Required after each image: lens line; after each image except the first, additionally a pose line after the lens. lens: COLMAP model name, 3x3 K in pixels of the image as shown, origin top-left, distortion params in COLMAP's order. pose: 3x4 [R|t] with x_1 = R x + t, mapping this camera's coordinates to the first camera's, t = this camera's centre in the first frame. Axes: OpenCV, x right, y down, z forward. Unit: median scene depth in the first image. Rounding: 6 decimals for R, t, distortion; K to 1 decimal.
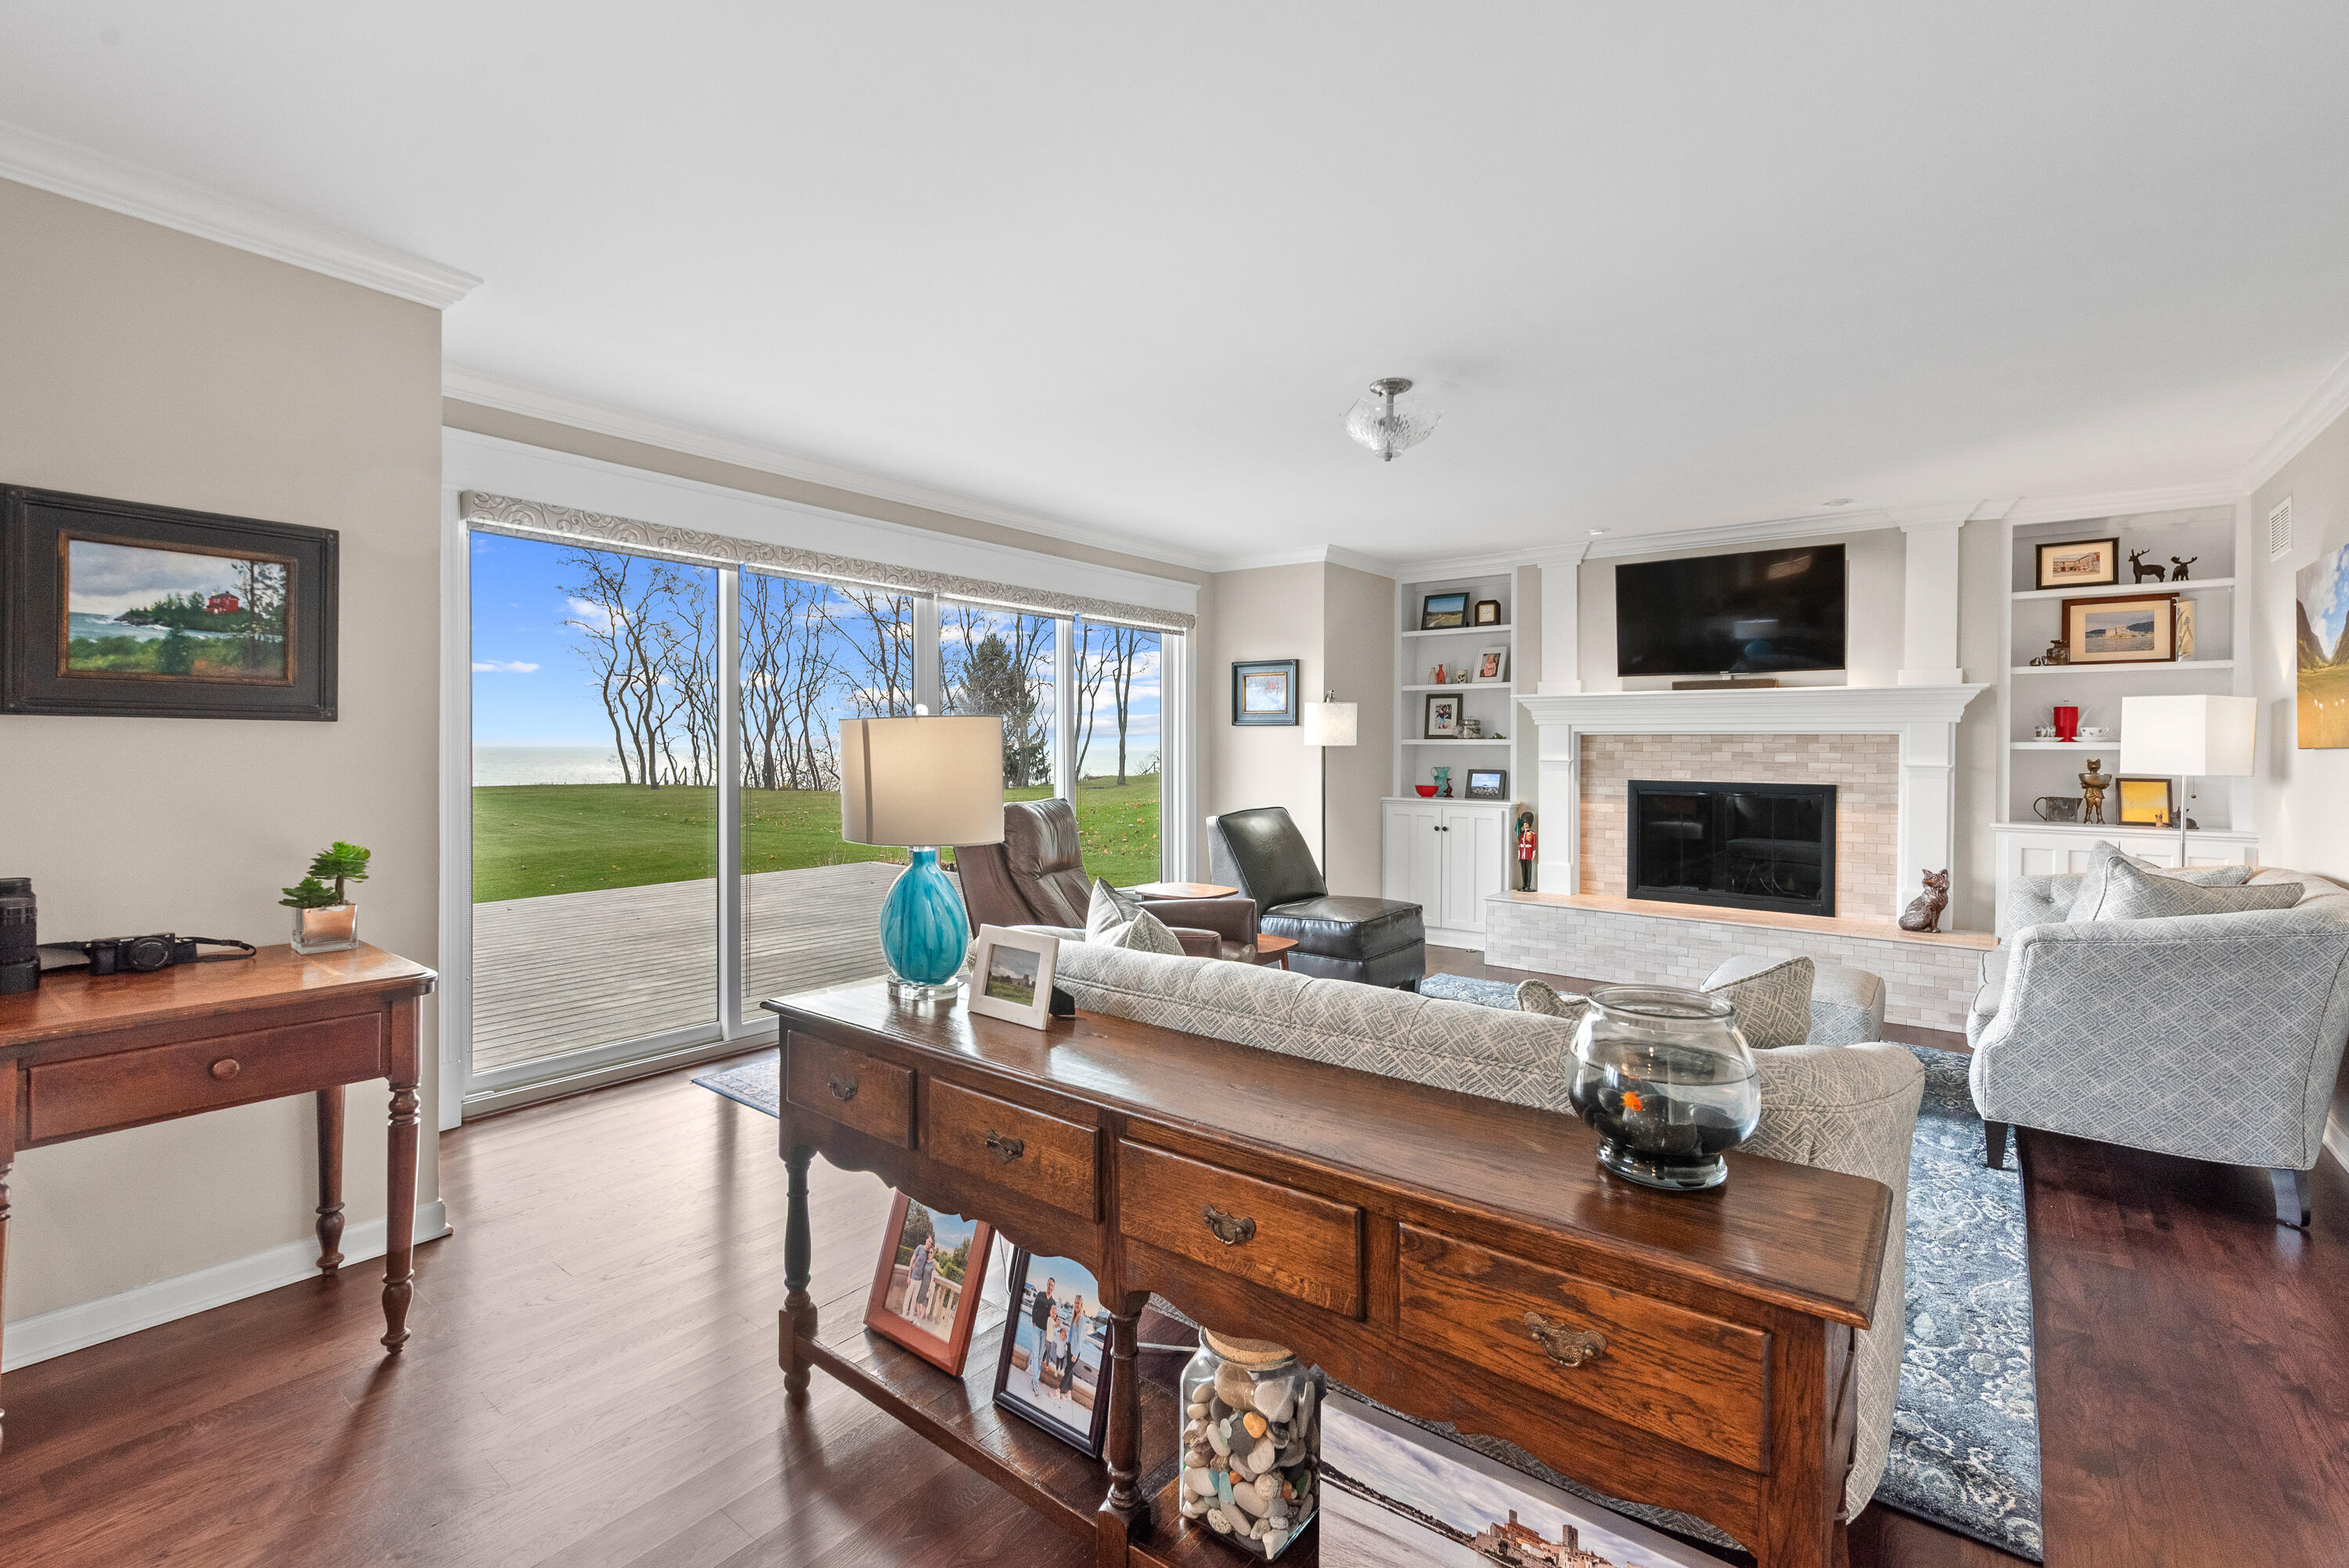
lens RADIAL K [[1018.2, 0, 1182.3], [0, 1018.2, 763.9], [0, 0, 1]] dist [-0.001858, -0.000364]
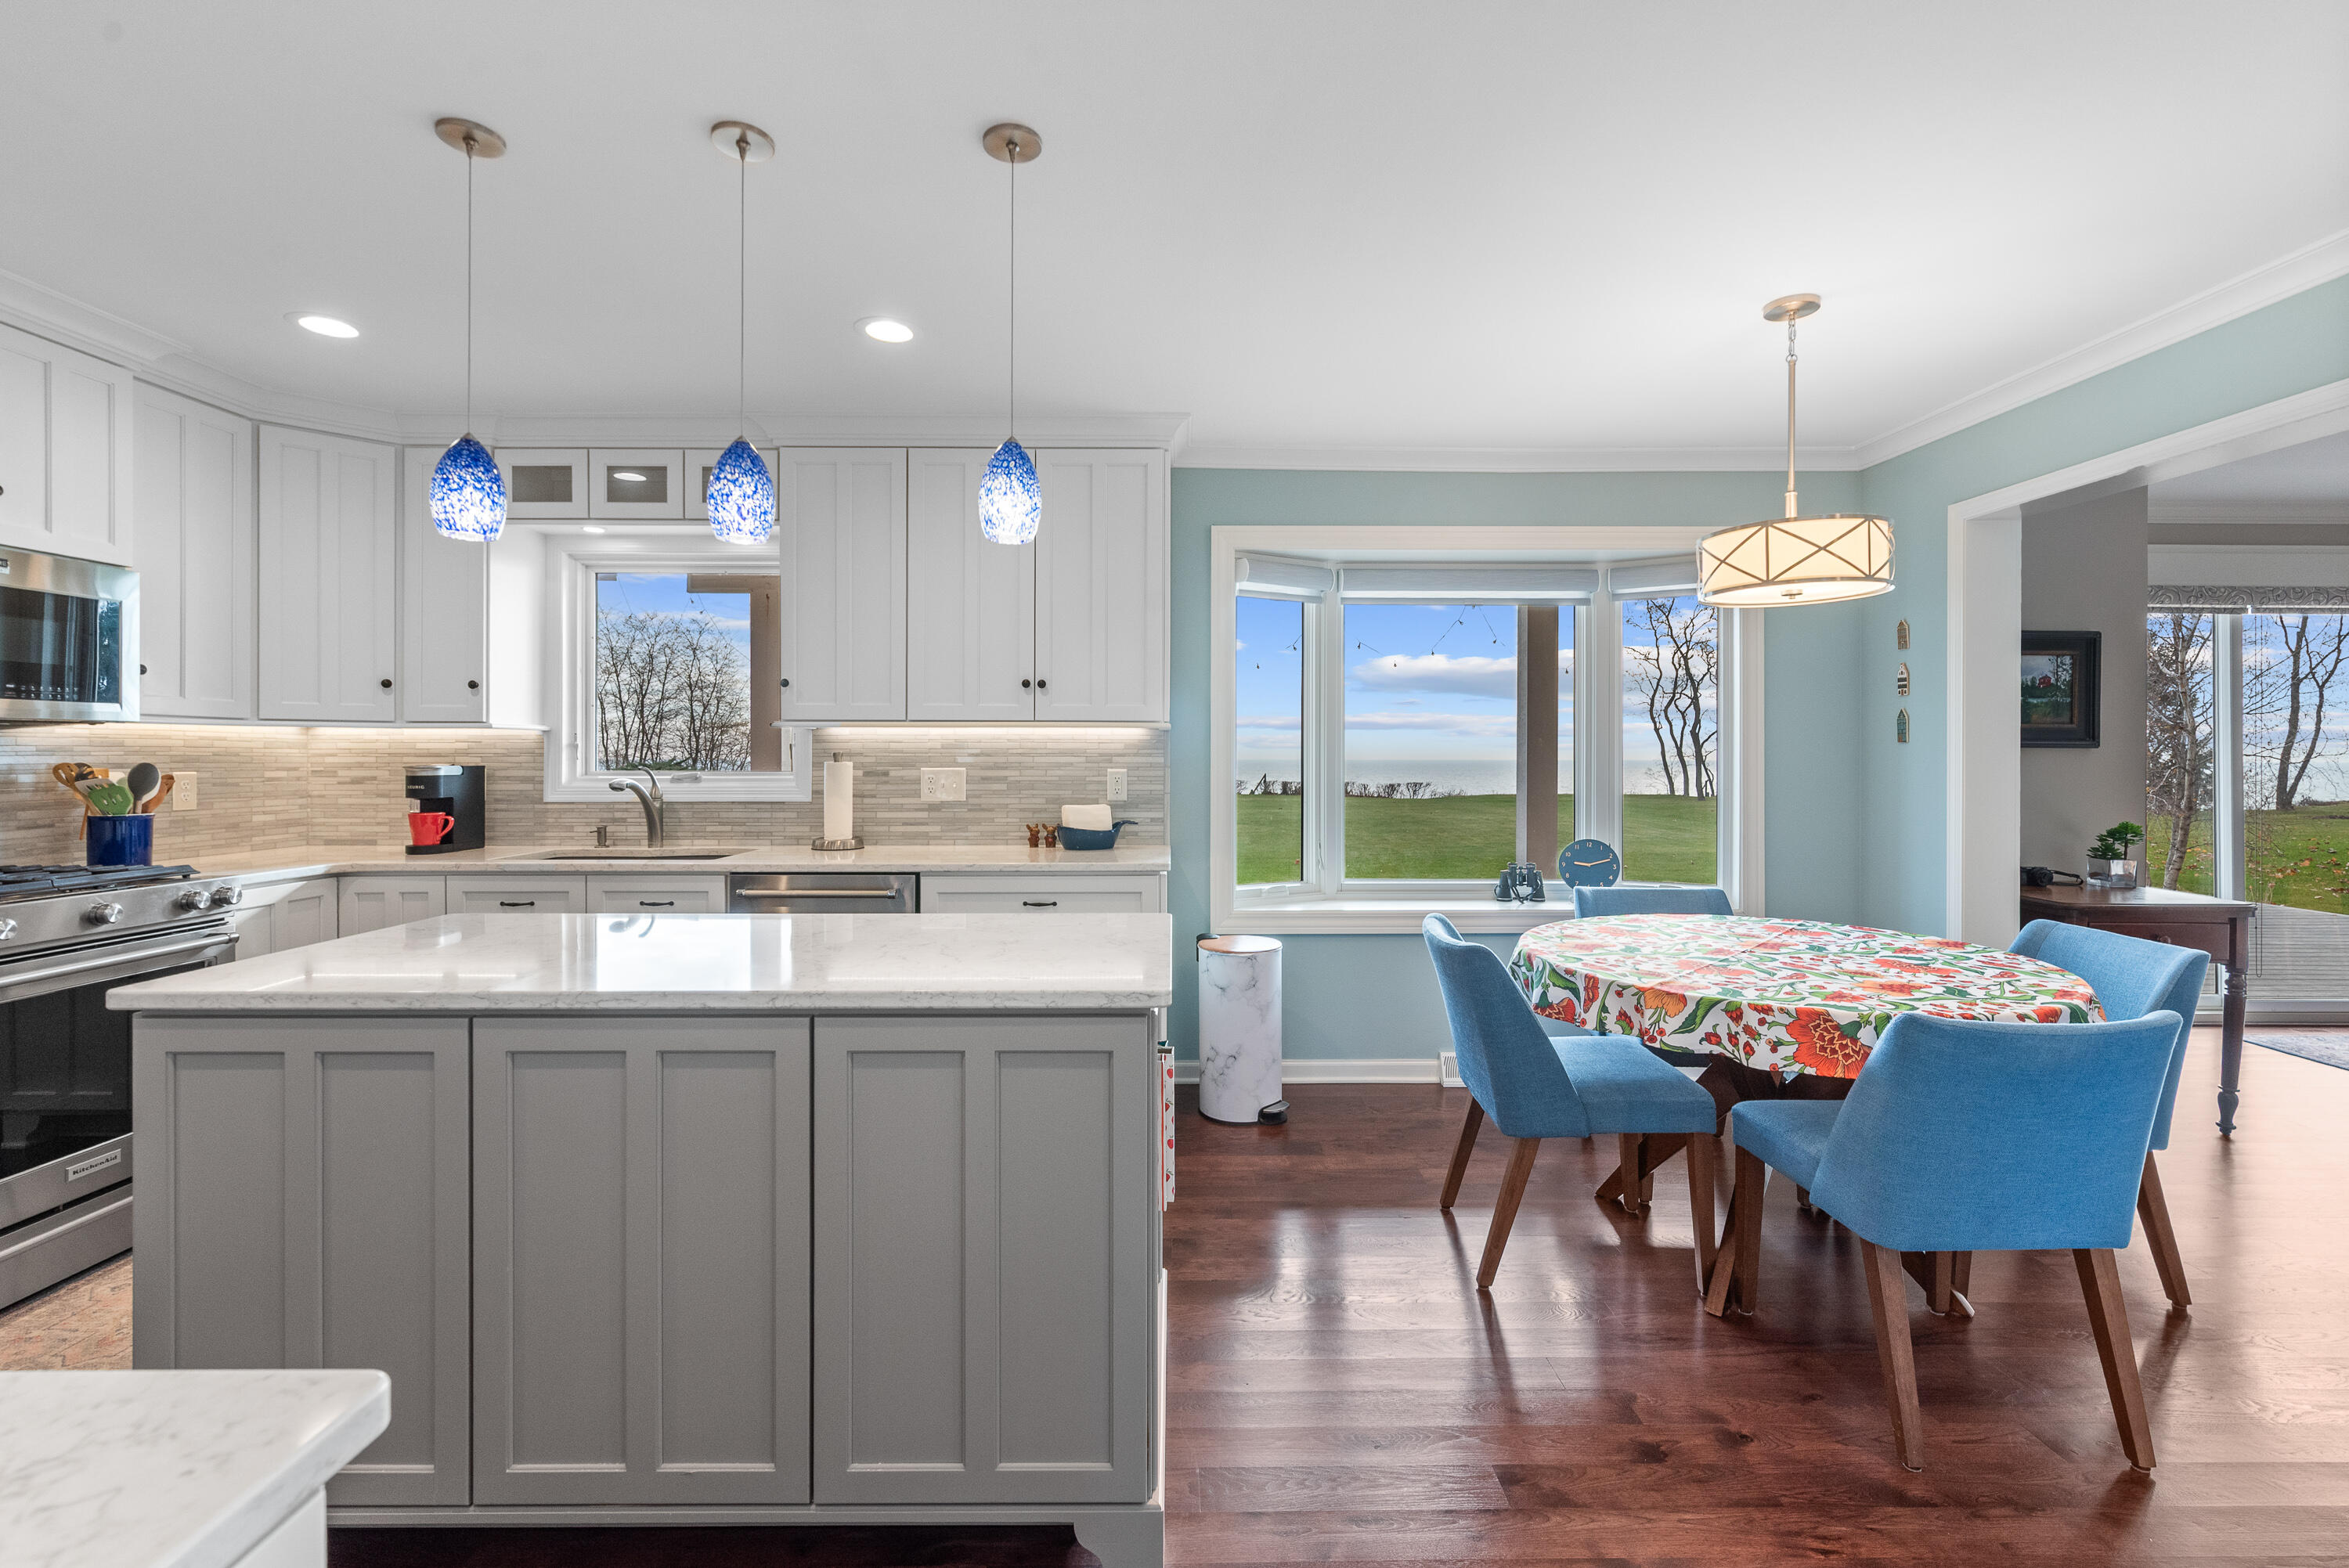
lens RADIAL K [[1028.4, 0, 1174.4], [0, 1028.4, 768.3], [0, 0, 1]] dist [-0.001332, -0.000235]
pose [[0.618116, 0.004185, -0.786076, -0.019227], [-0.010955, 0.999935, -0.003291, 0.000518], [0.786011, 0.010646, 0.618121, -0.050338]]
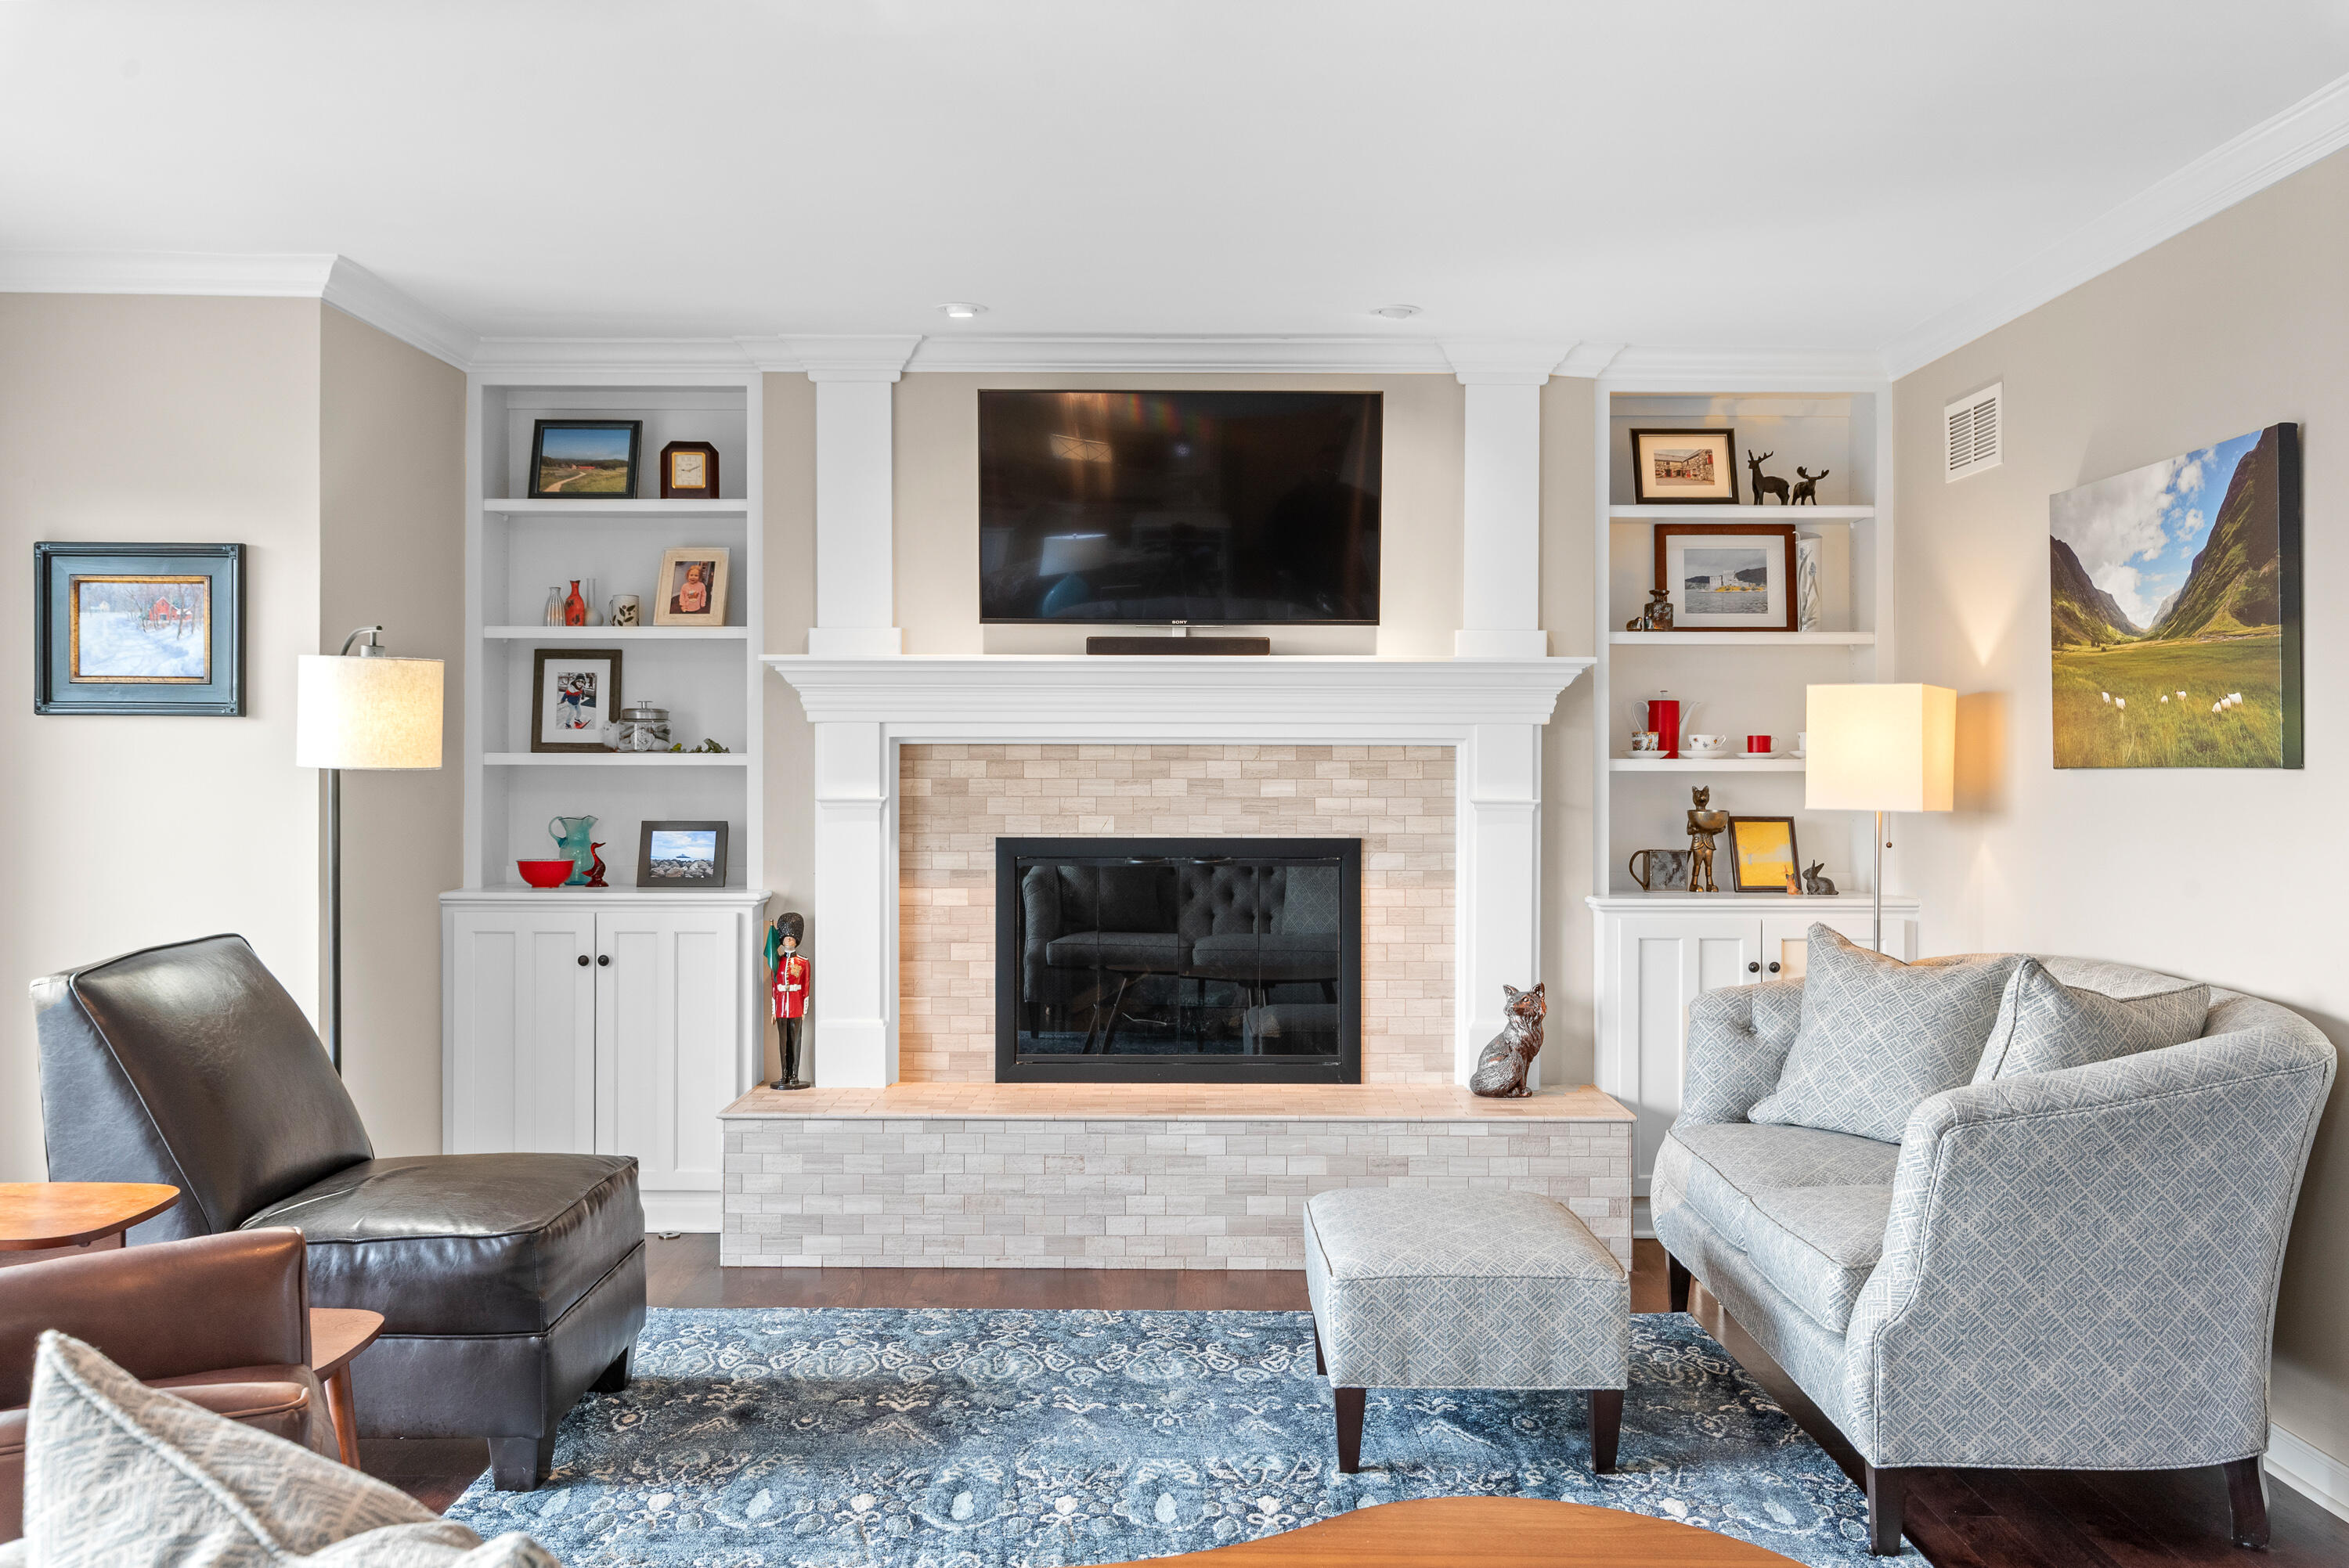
lens RADIAL K [[1967.1, 0, 1176.8], [0, 1967.1, 771.9], [0, 0, 1]] dist [-0.001750, -0.002336]
pose [[0.789872, -0.004393, 0.613256, -0.076435], [0.013929, 0.999845, -0.010778, -0.004760], [-0.613113, 0.017055, 0.789811, 0.239588]]
